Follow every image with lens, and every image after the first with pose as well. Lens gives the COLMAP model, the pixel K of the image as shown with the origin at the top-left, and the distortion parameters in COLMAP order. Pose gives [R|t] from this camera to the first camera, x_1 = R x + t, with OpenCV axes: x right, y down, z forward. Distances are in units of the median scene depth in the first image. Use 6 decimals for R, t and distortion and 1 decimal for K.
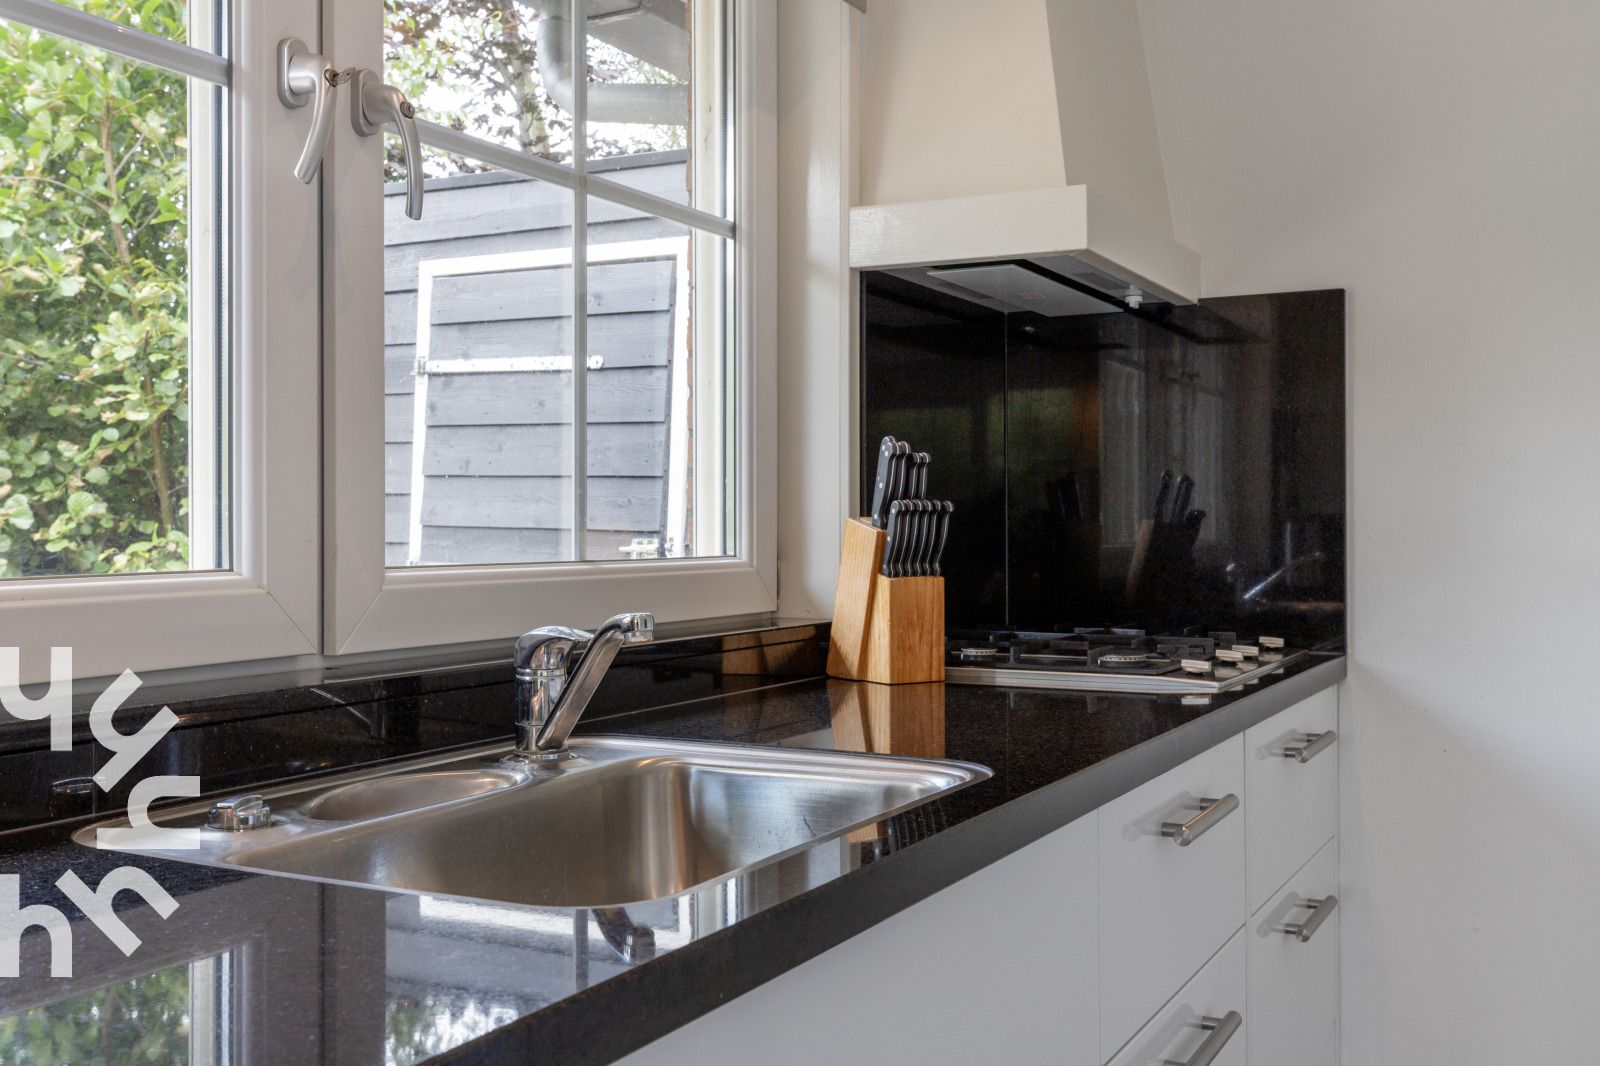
lens RADIAL K [[1589.2, 0, 800.0], [0, 1589.2, 533.0], [0, 0, 1]] dist [-0.102298, -0.002122]
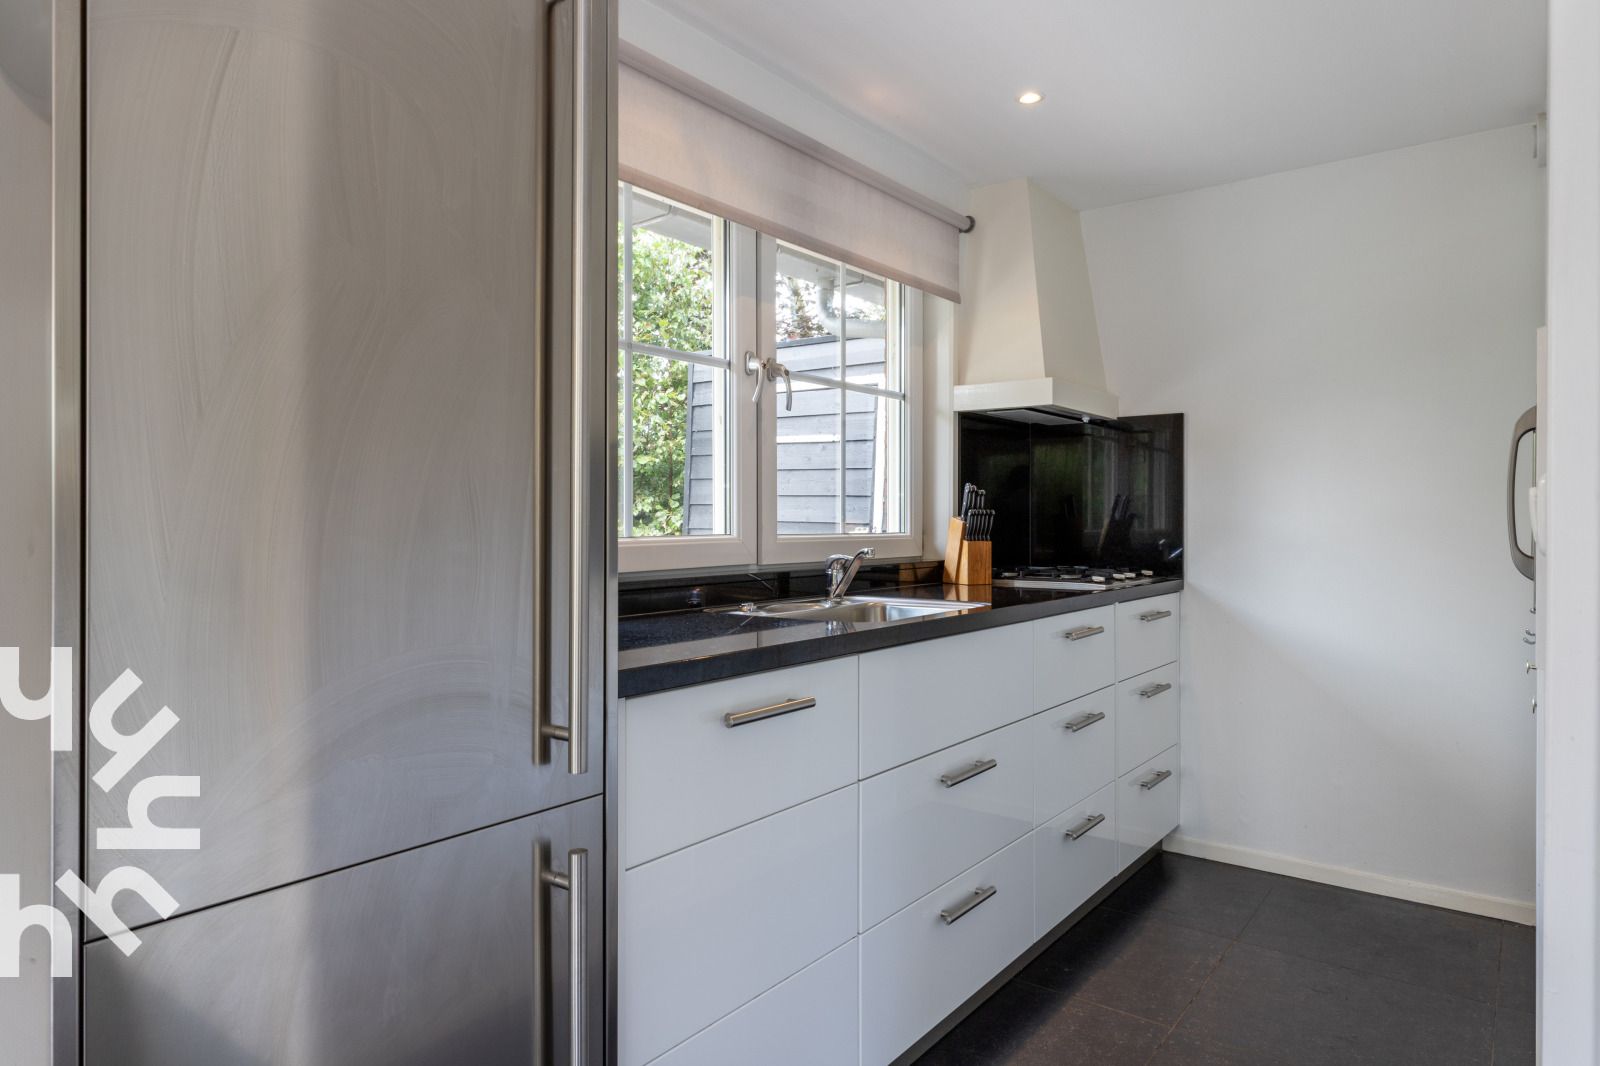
lens RADIAL K [[1000.6, 0, 800.0], [0, 1000.6, 533.0], [0, 0, 1]] dist [0.000725, 0.000010]
pose [[0.988425, 0.003088, -0.151682, 0.033730], [-0.002109, 0.999976, 0.006612, 0.005619], [0.151698, -0.006216, 0.988407, -0.547847]]
